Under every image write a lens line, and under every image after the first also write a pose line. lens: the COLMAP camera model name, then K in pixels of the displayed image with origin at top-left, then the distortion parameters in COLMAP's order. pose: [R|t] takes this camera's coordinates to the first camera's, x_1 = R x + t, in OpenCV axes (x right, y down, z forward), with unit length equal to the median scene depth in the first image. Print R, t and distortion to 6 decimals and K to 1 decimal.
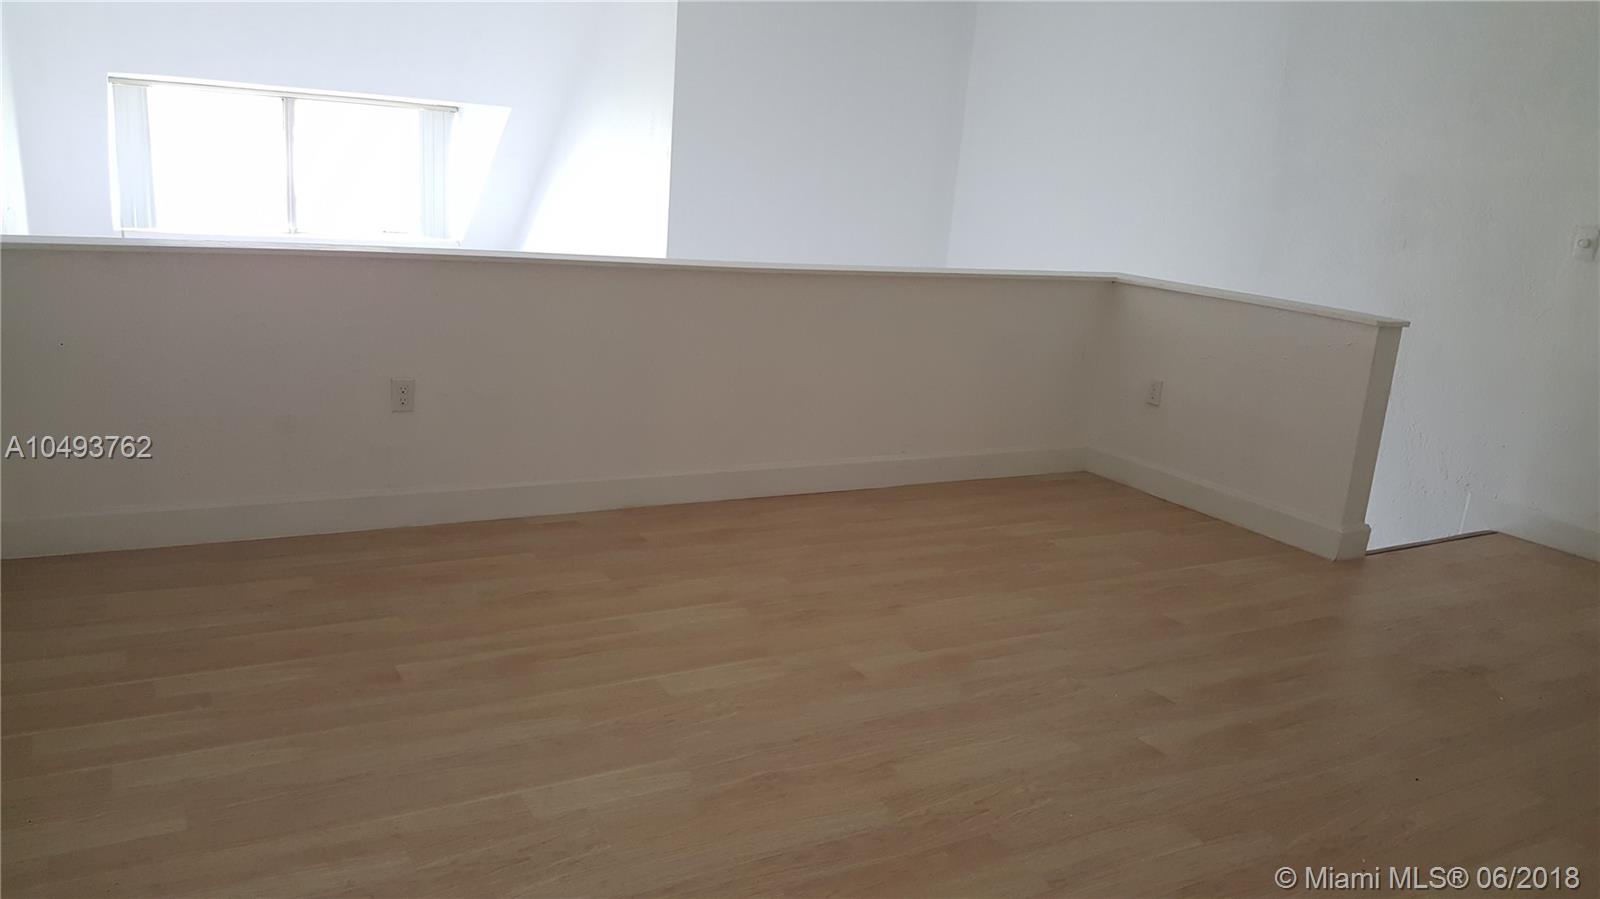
lens RADIAL K [[1154.5, 0, 800.0], [0, 1154.5, 449.5], [0, 0, 1]] dist [0.089554, -0.157648]
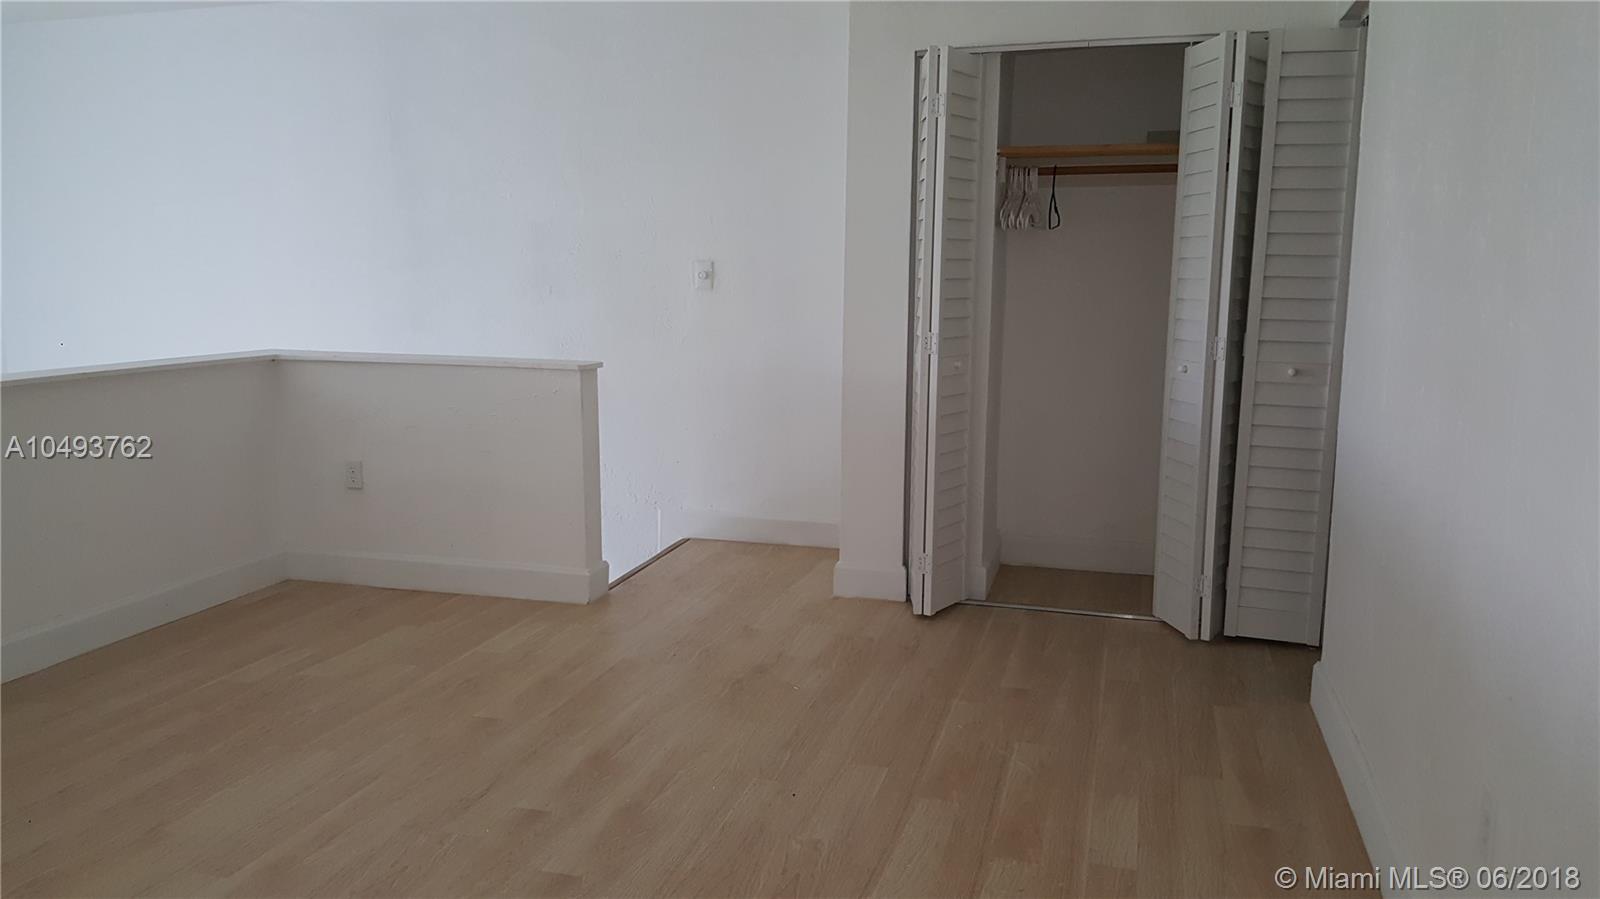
lens RADIAL K [[1154.5, 0, 800.0], [0, 1154.5, 449.5], [0, 0, 1]] dist [0.089554, -0.157648]
pose [[0.714228, -0.177854, 0.676939, -0.059698], [0.214648, 0.976230, 0.030016, -0.023590], [-0.666186, 0.123865, 0.735427, 0.118640]]
